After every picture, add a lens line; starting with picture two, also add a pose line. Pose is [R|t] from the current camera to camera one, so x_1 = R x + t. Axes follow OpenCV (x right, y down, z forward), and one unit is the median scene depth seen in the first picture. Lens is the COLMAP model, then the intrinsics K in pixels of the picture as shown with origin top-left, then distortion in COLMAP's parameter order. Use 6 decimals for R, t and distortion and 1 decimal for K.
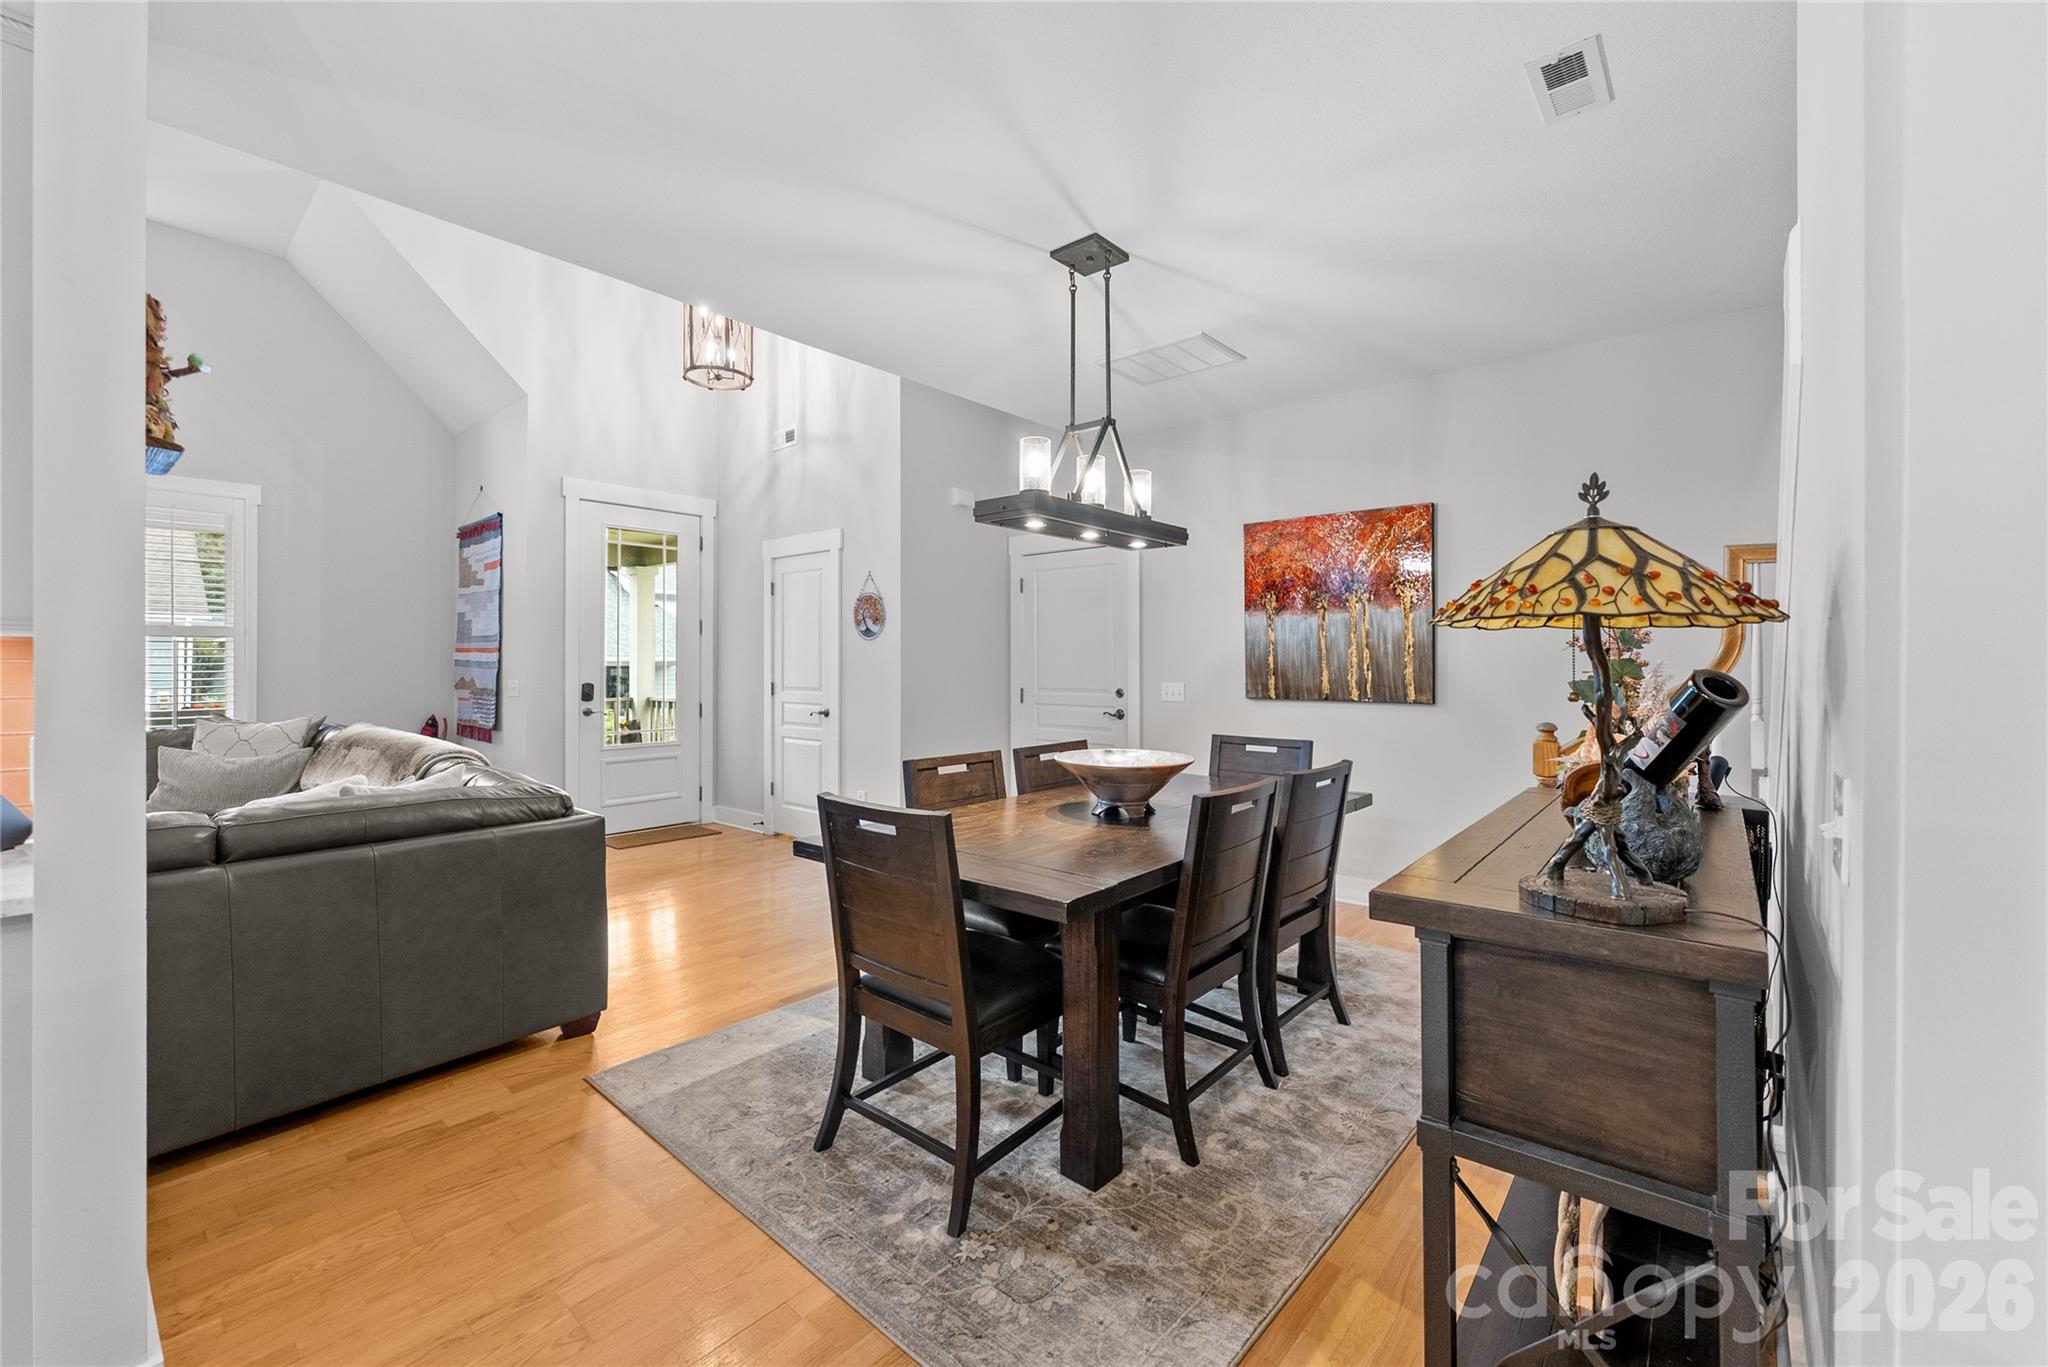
lens RADIAL K [[827.5, 0, 1024.7], [0, 827.5, 667.9], [0, 0, 1]] dist [-0.000564, 0.000273]
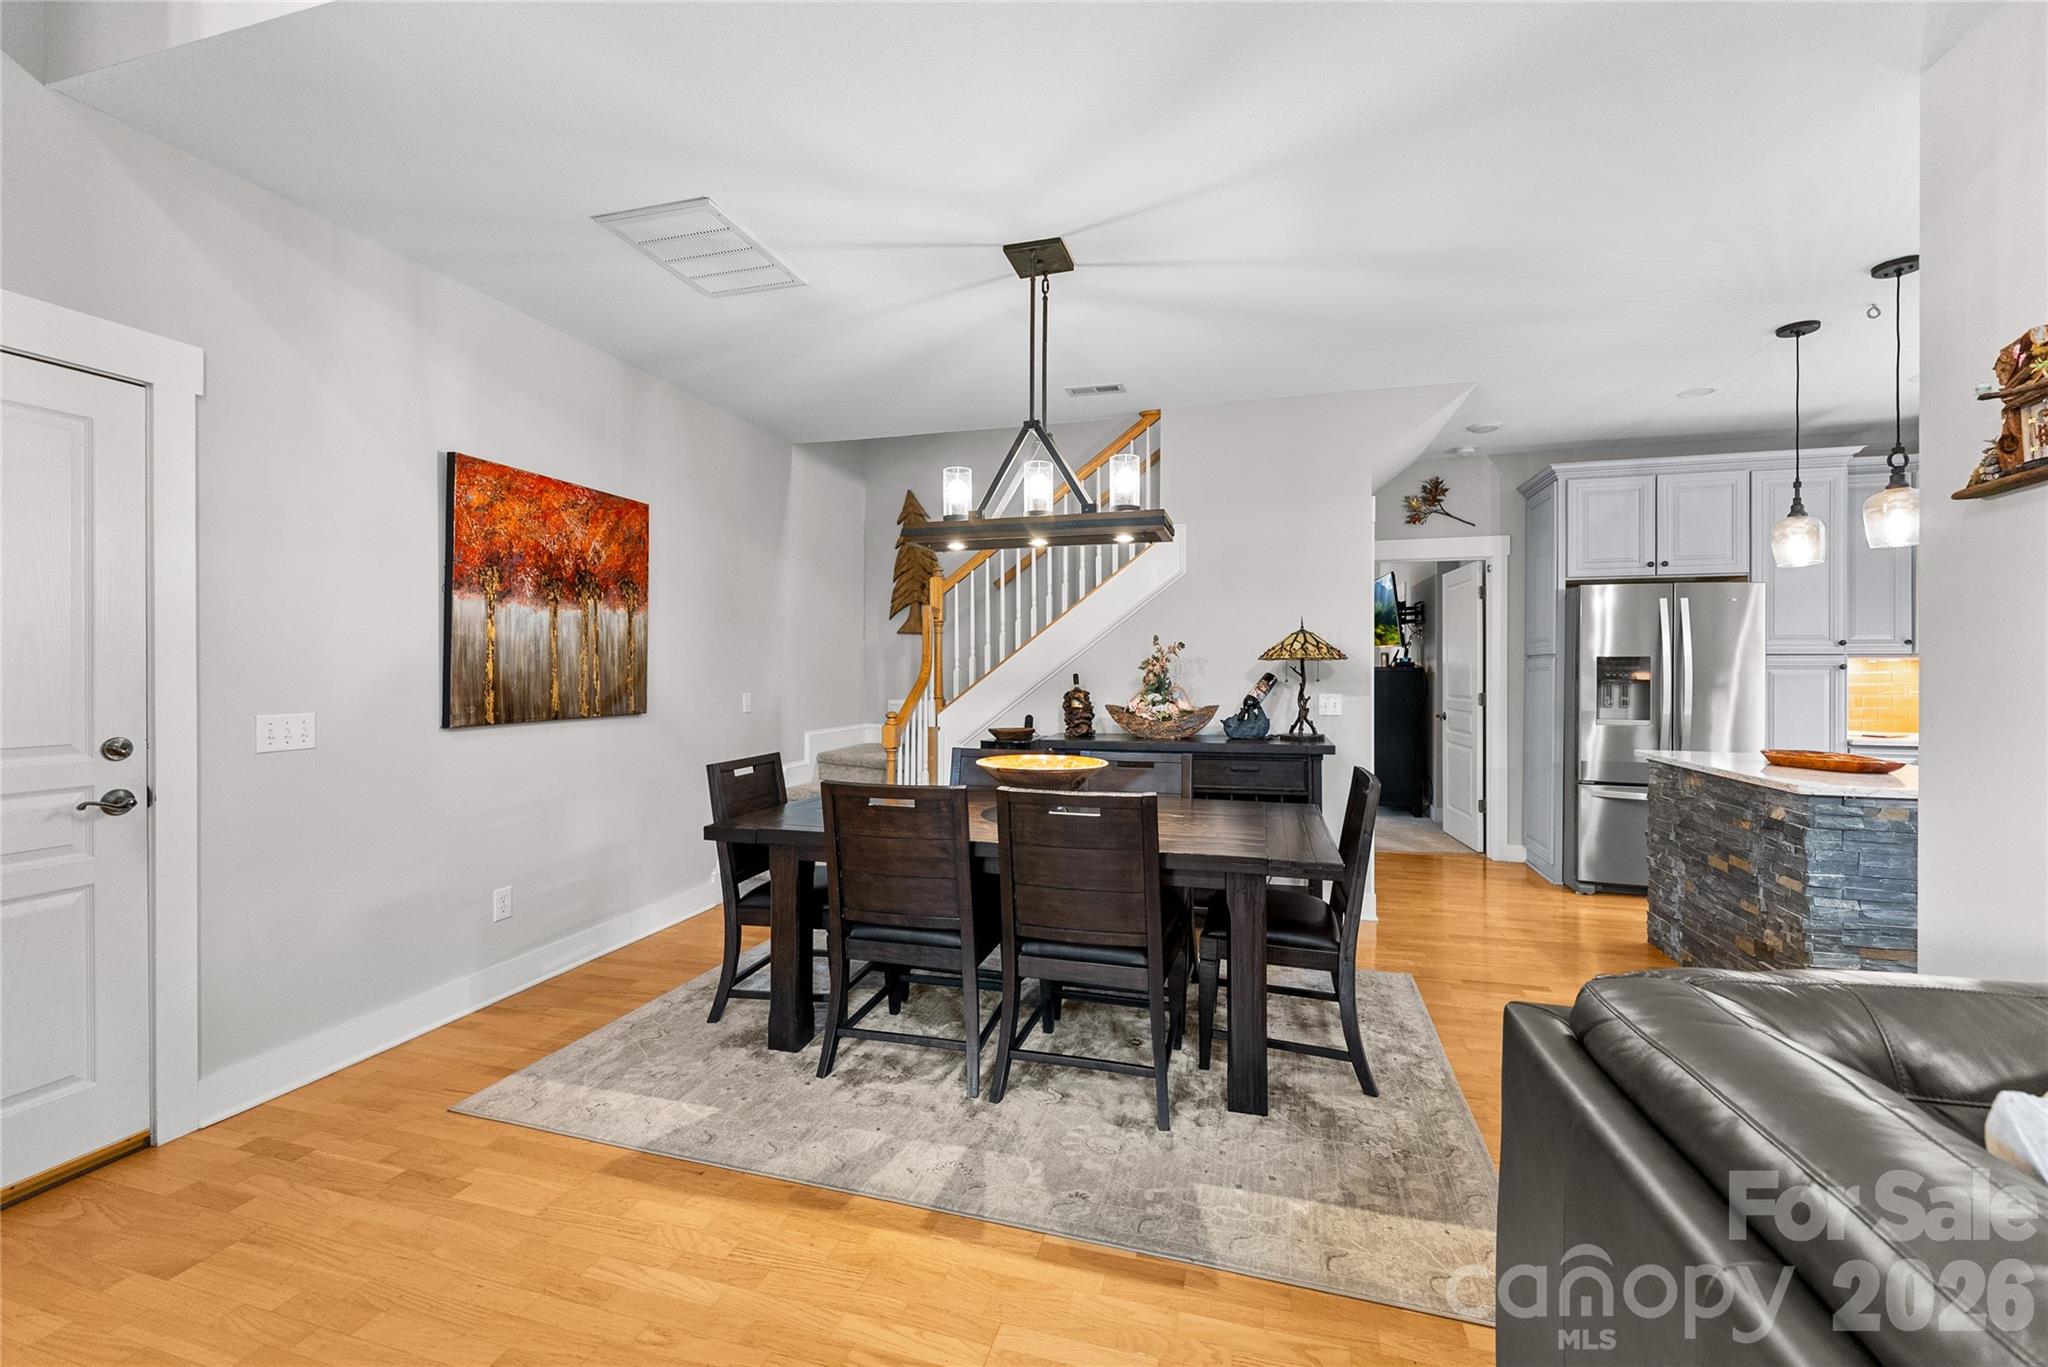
lens RADIAL K [[827.5, 0, 1024.7], [0, 827.5, 667.9], [0, 0, 1]] dist [-0.000564, 0.000273]
pose [[-0.418872, -0.000153, 0.908045, -0.427099], [0.006524, 0.999974, 0.003178, -0.007194], [-0.908022, 0.007255, -0.418860, 0.754465]]
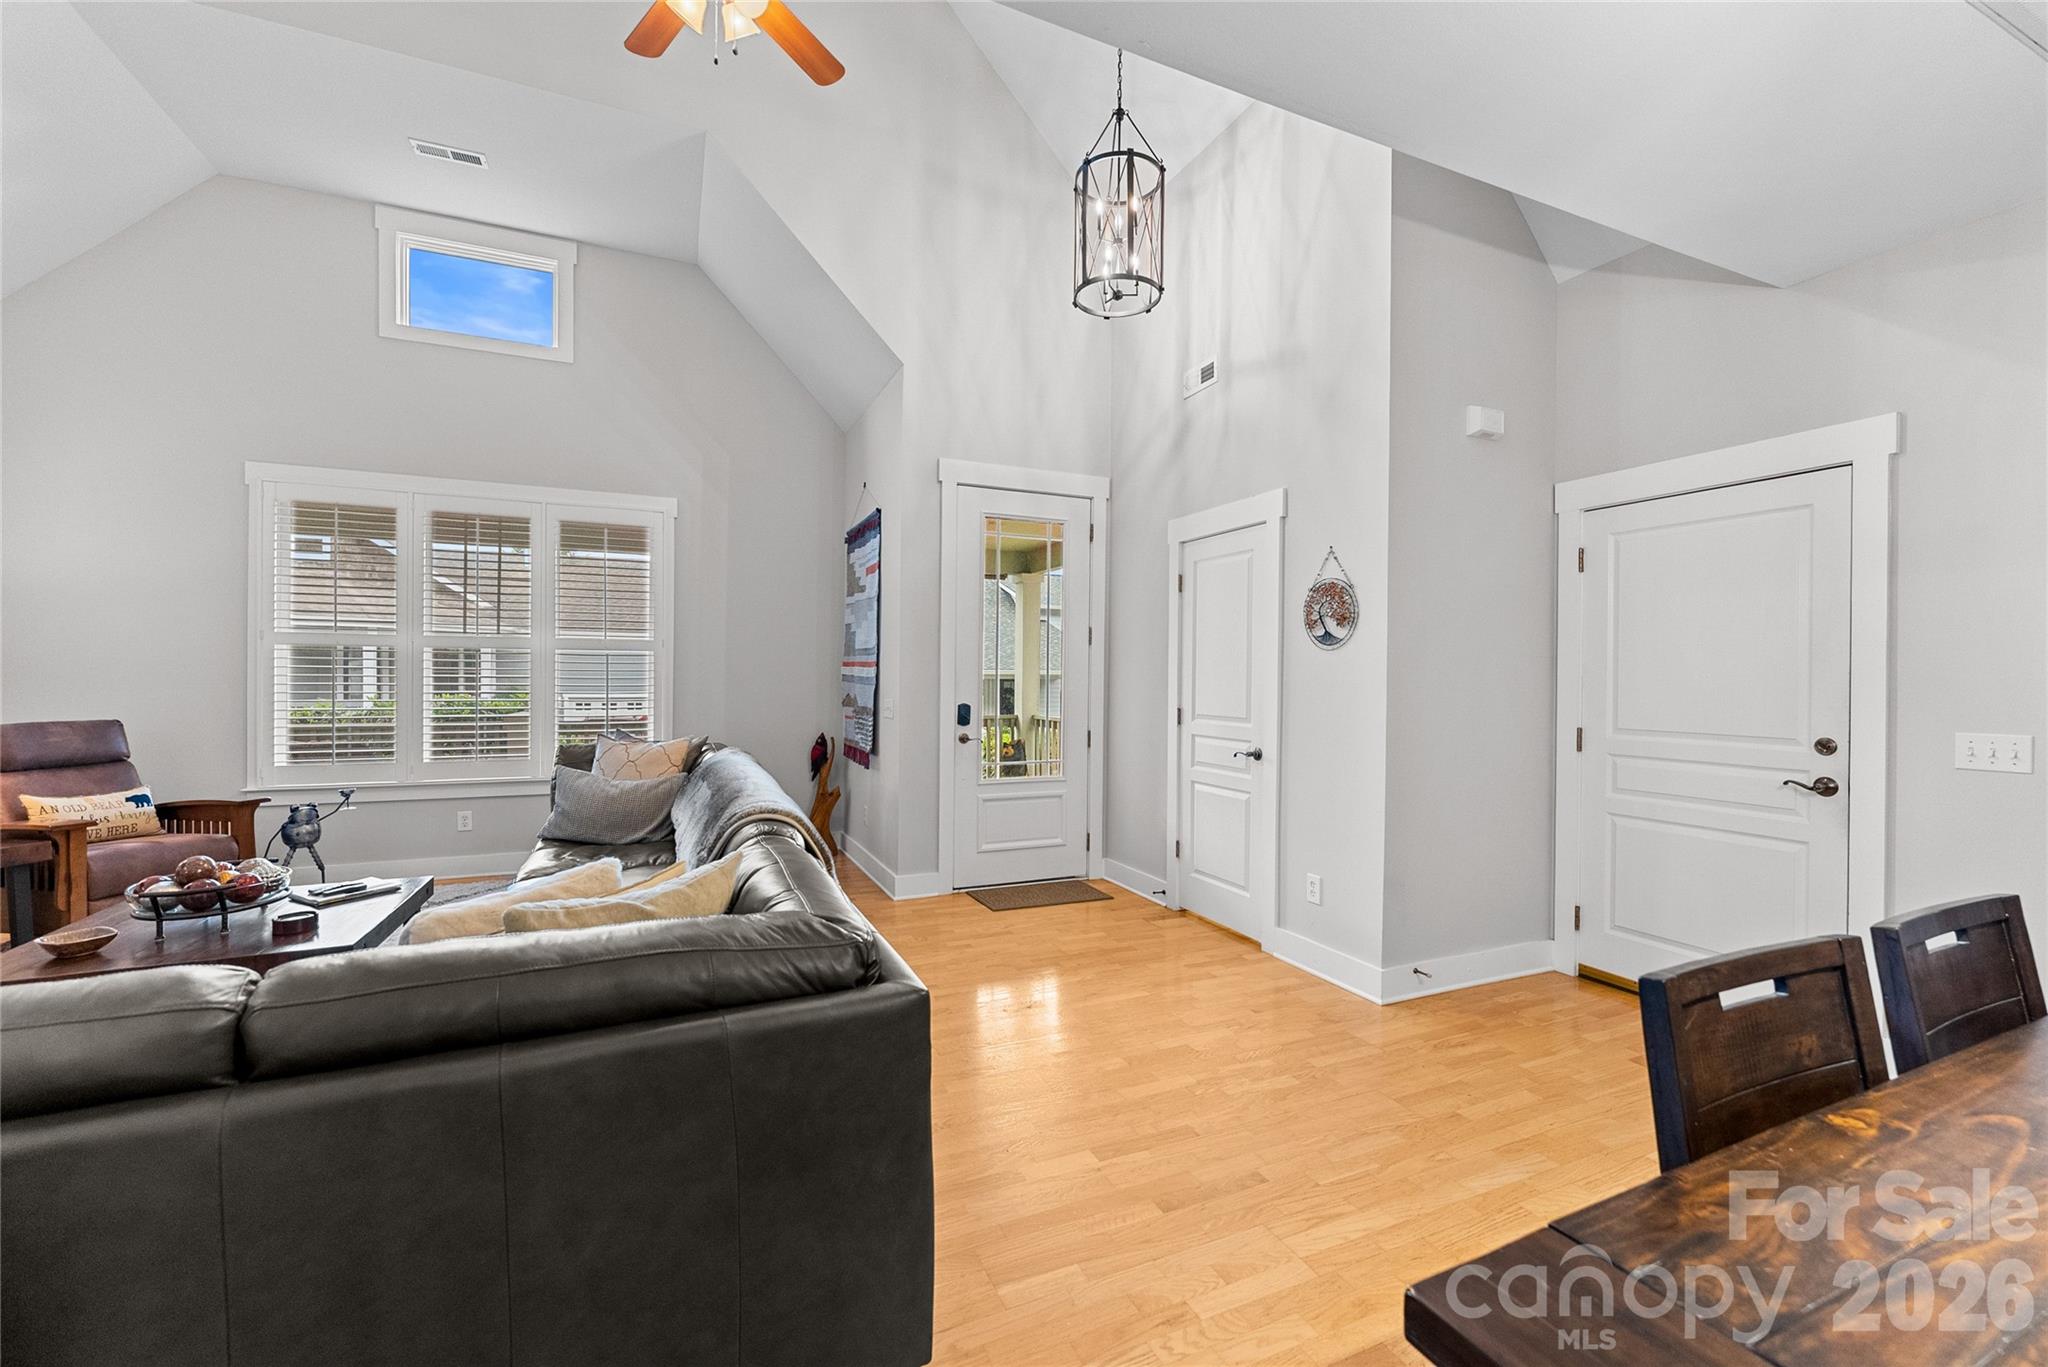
lens RADIAL K [[827.5, 0, 1024.7], [0, 827.5, 667.9], [0, 0, 1]] dist [-0.000564, 0.000273]
pose [[0.903150, 0.003293, -0.429313, -0.120978], [-0.010203, 0.999853, -0.013794, -0.007523], [0.429205, 0.016838, 0.903050, 0.288883]]
